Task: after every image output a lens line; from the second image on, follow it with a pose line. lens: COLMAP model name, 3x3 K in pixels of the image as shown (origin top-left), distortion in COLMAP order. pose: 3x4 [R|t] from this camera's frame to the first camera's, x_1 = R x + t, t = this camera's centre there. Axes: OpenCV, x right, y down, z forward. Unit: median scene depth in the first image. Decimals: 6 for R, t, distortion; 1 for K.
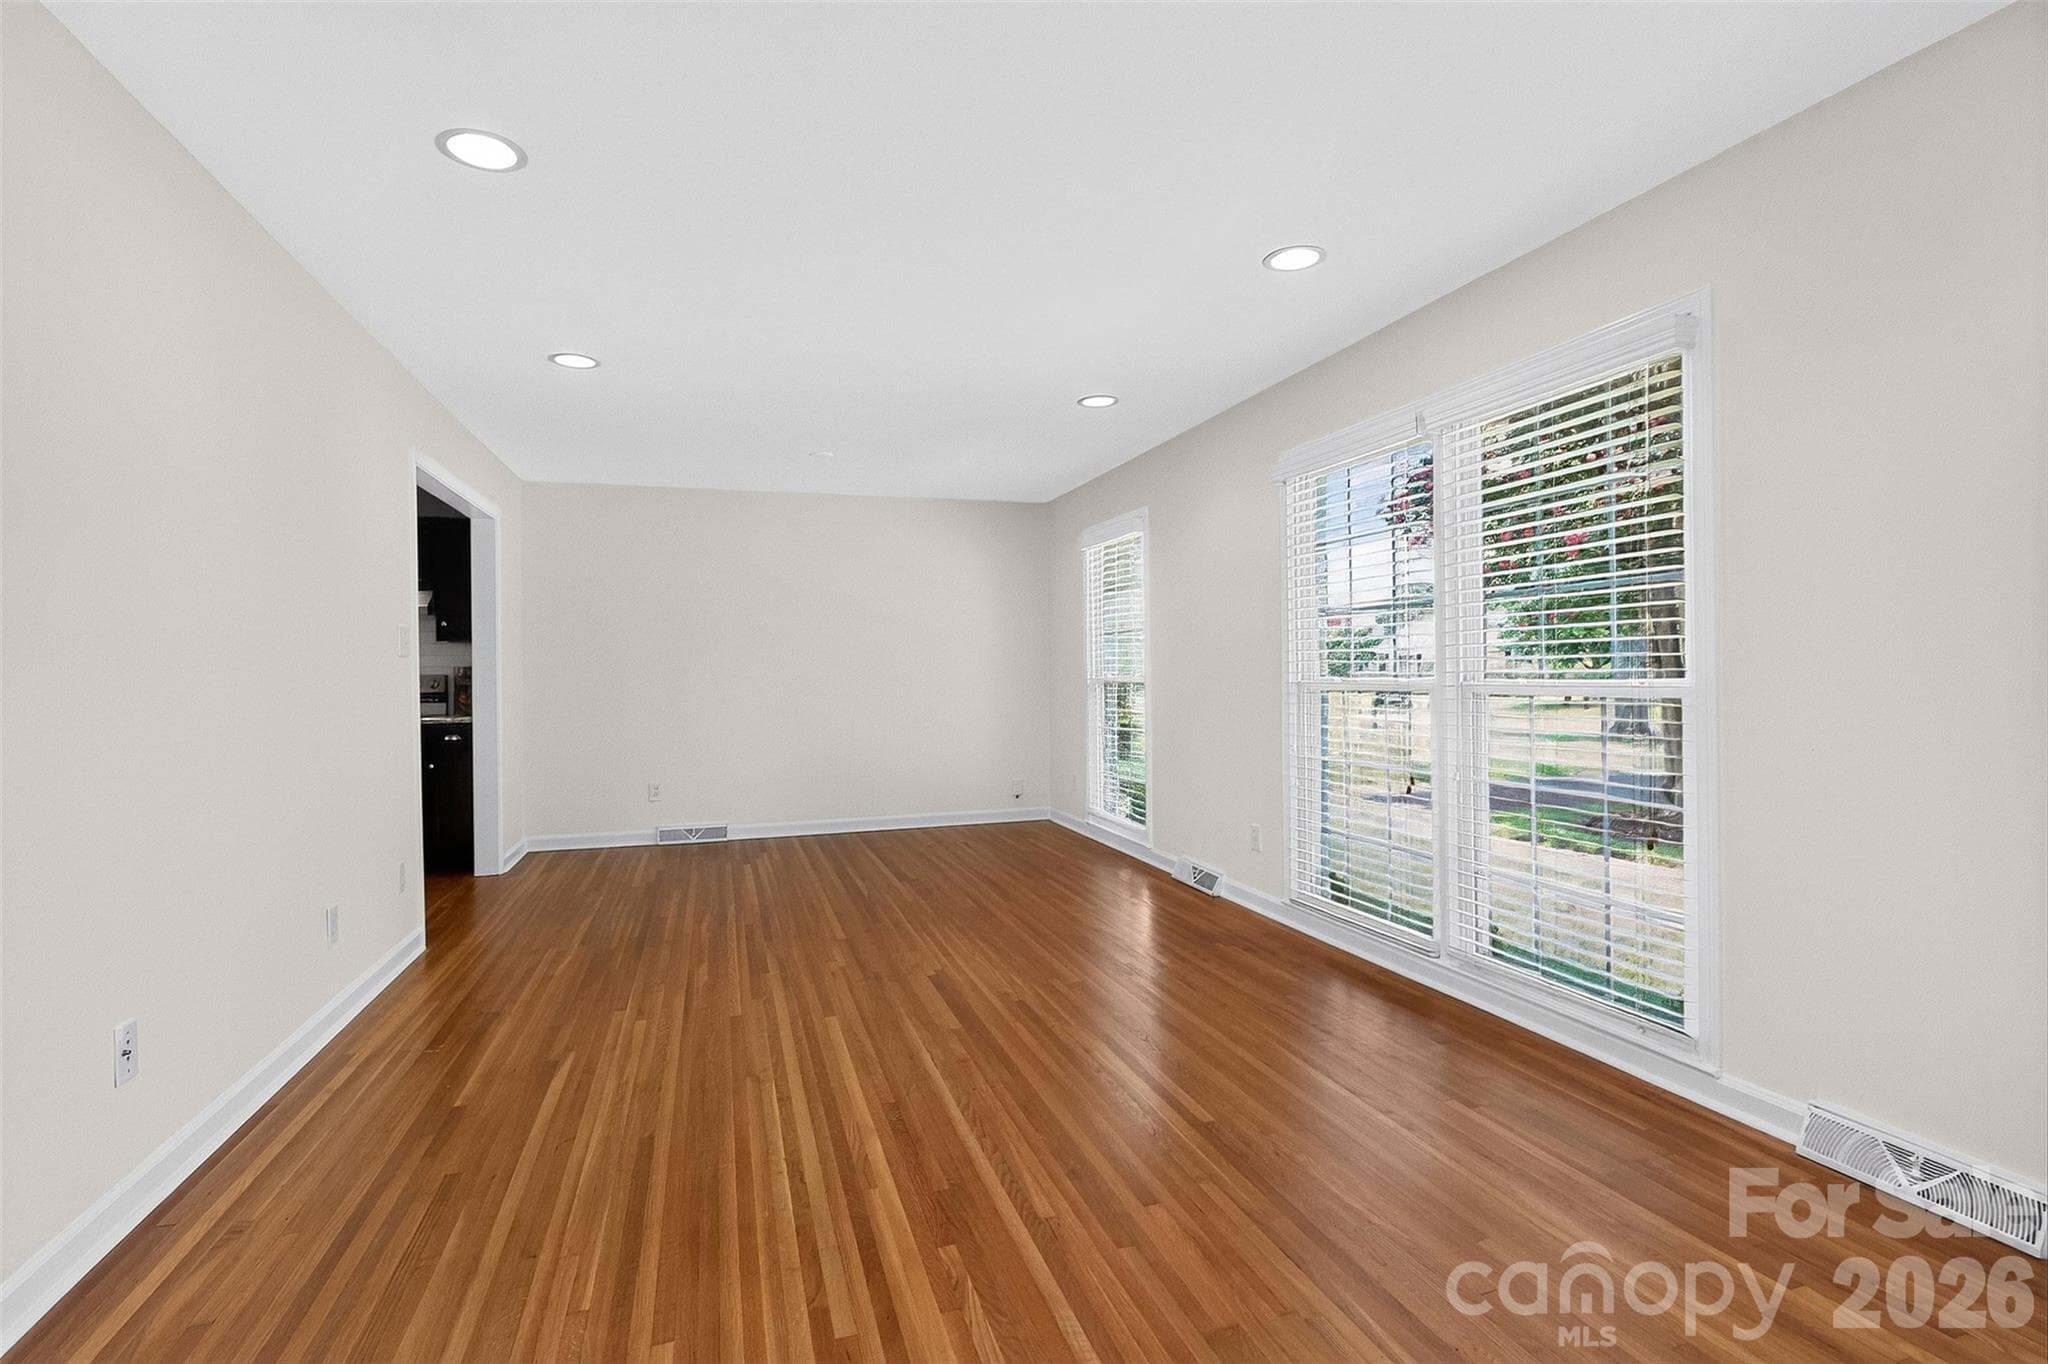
lens RADIAL K [[969.6, 0, 1017.1], [0, 969.6, 671.9], [0, 0, 1]] dist [0.002808, -0.013425]
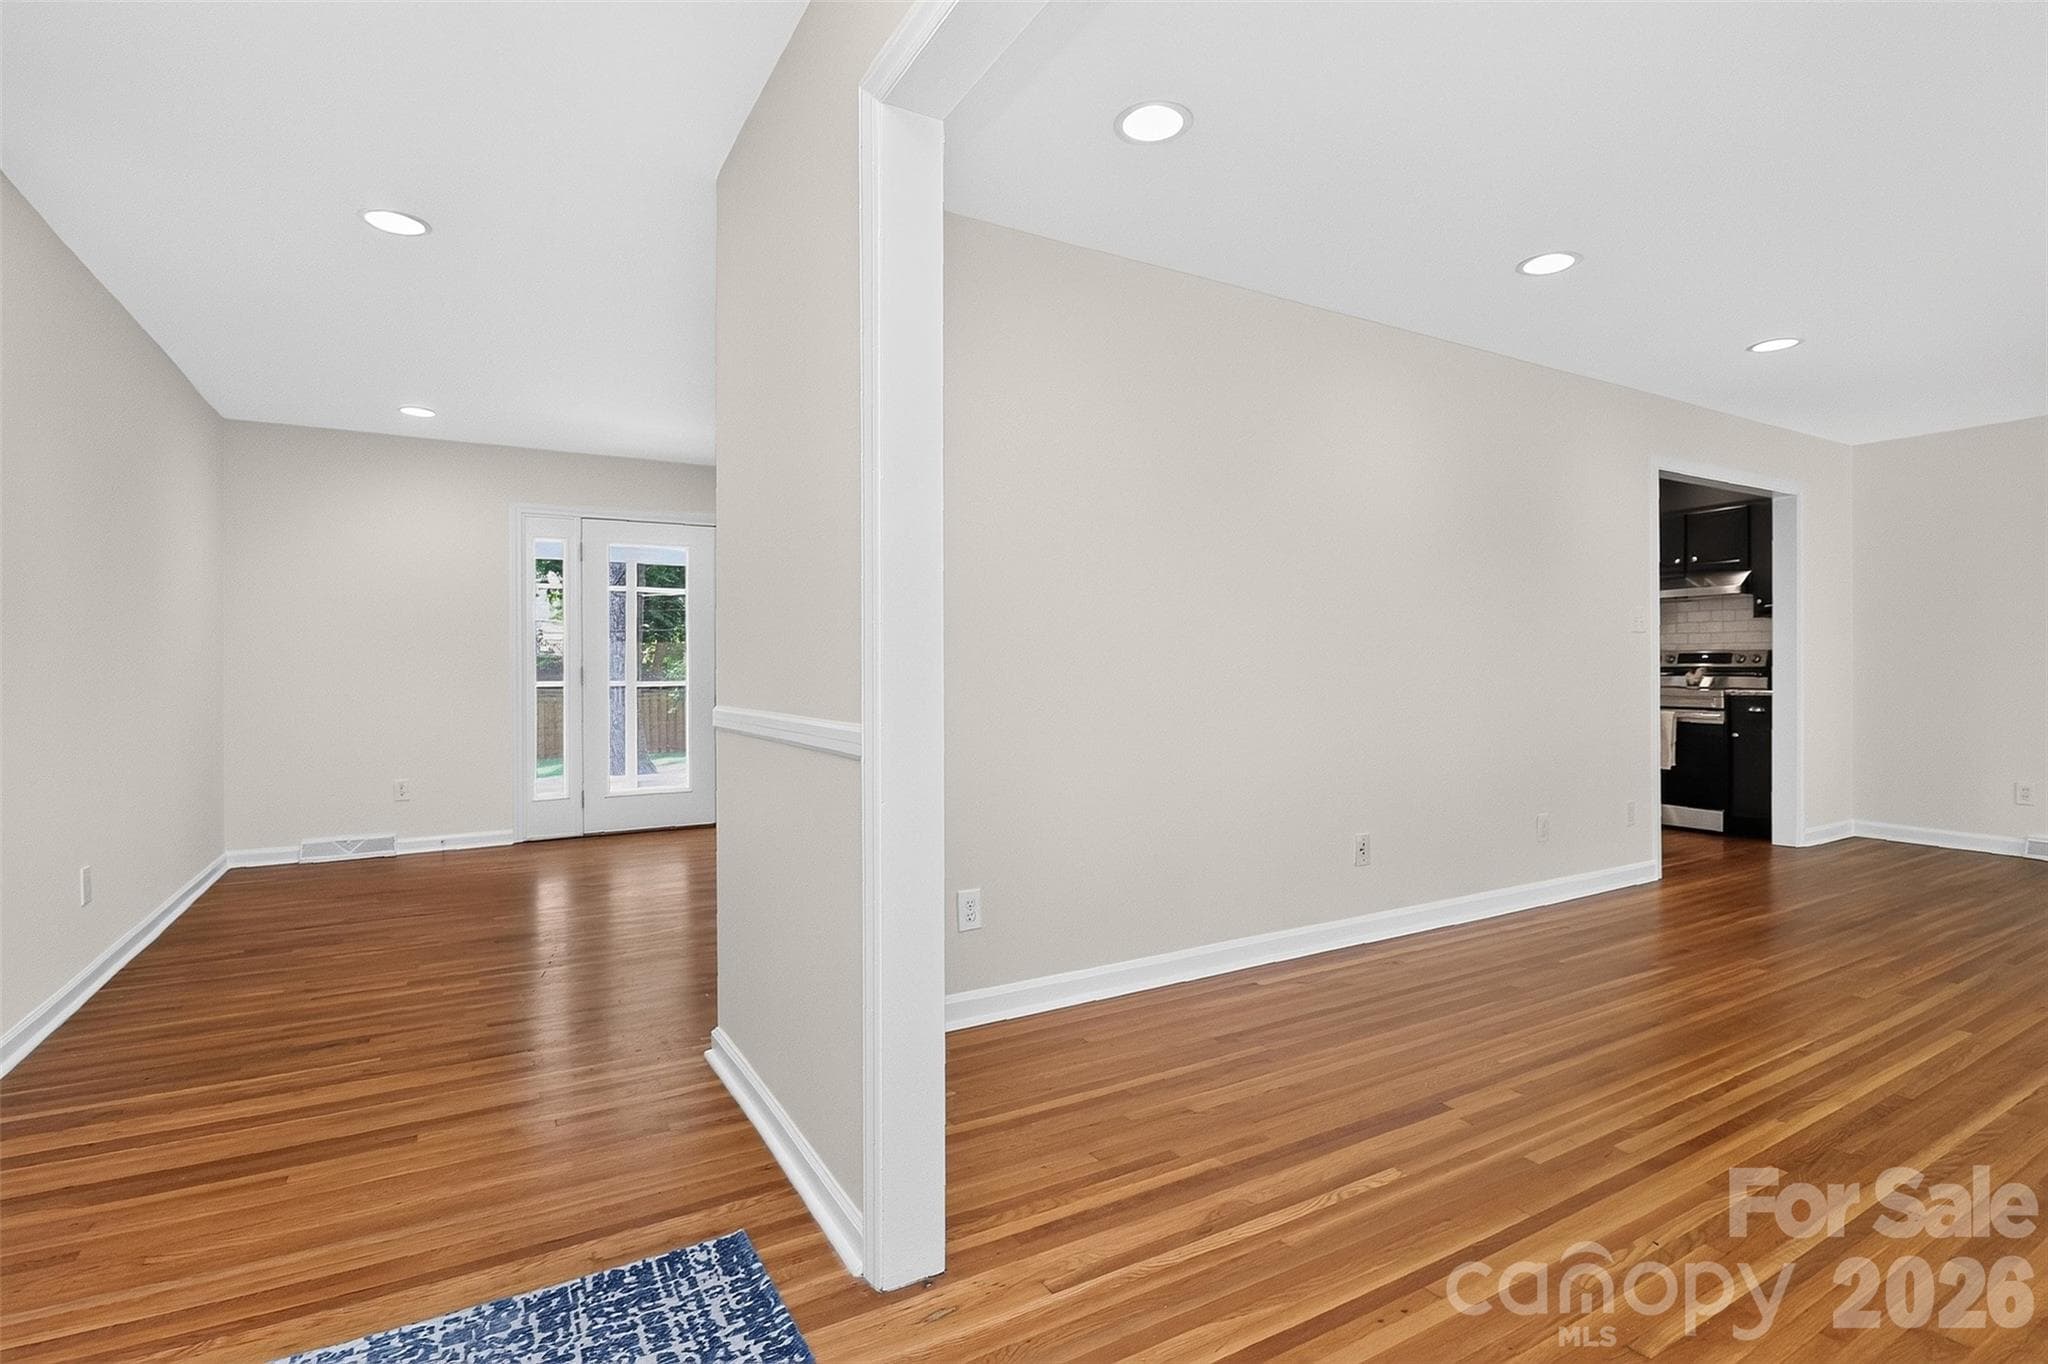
lens RADIAL K [[969.6, 0, 1017.1], [0, 969.6, 671.9], [0, 0, 1]] dist [0.002808, -0.013425]
pose [[0.234988, 0.025861, -0.971654, 0.502873], [-0.005545, 0.999665, 0.025266, 0.010731], [0.971982, -0.000549, 0.235053, -0.052564]]
